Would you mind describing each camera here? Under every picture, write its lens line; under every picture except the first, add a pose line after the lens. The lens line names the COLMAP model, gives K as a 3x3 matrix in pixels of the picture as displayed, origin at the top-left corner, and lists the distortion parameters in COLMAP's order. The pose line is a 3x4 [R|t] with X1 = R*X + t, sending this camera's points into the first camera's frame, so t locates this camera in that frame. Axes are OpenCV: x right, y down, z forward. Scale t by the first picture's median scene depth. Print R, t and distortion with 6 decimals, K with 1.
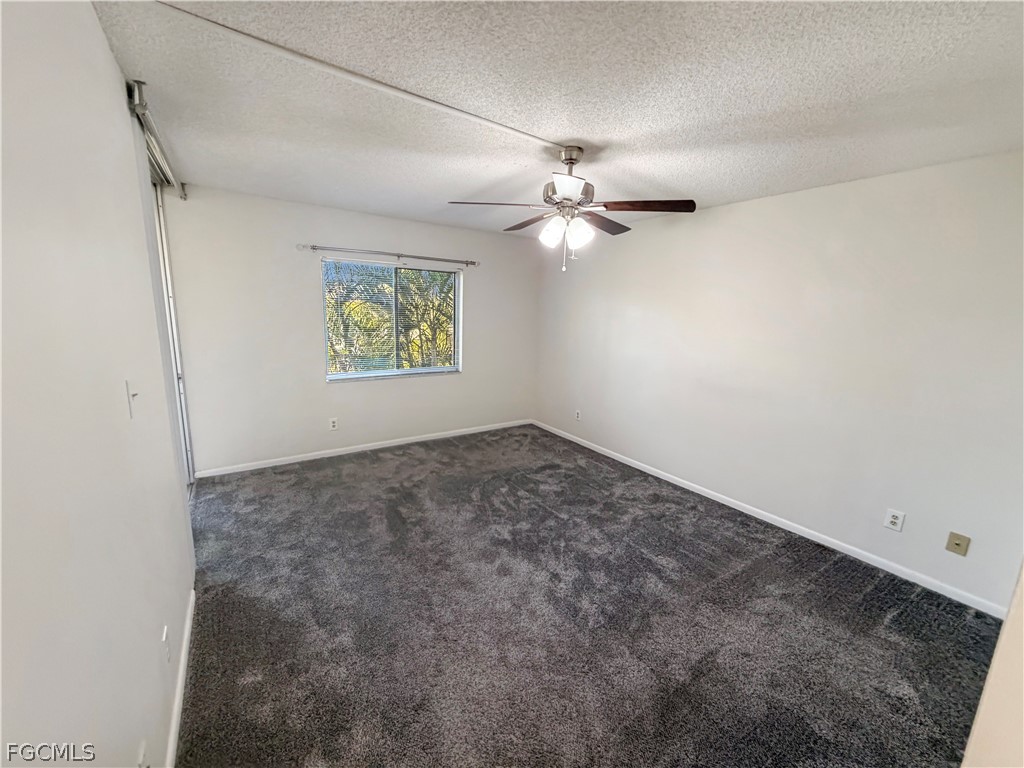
lens RADIAL K [[406.9, 0, 513.0], [0, 406.9, 384.1], [0, 0, 1]] dist [0.001574, 0.000337]
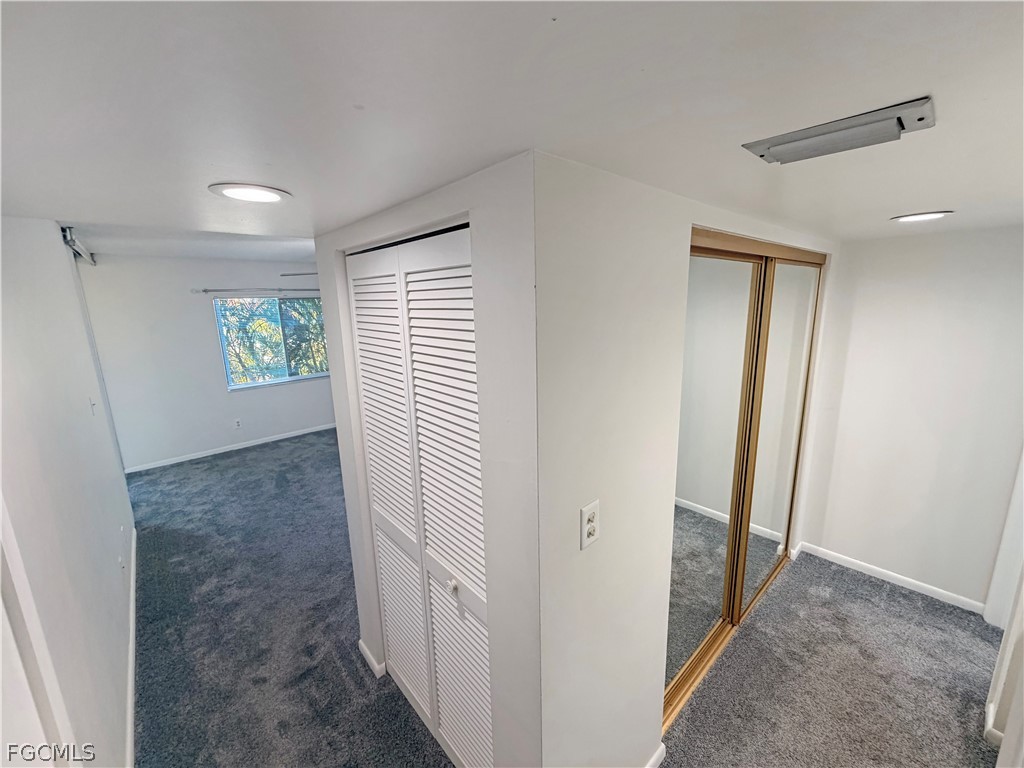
lens RADIAL K [[406.9, 0, 510.9], [0, 406.9, 383.0], [0, 0, 1]] dist [0.001574, 0.000337]
pose [[0.988641, -0.089404, 0.120812, 0.345864], [0.087492, 0.995943, 0.021054, 0.023754], [-0.122204, -0.010245, 0.992452, -0.494717]]
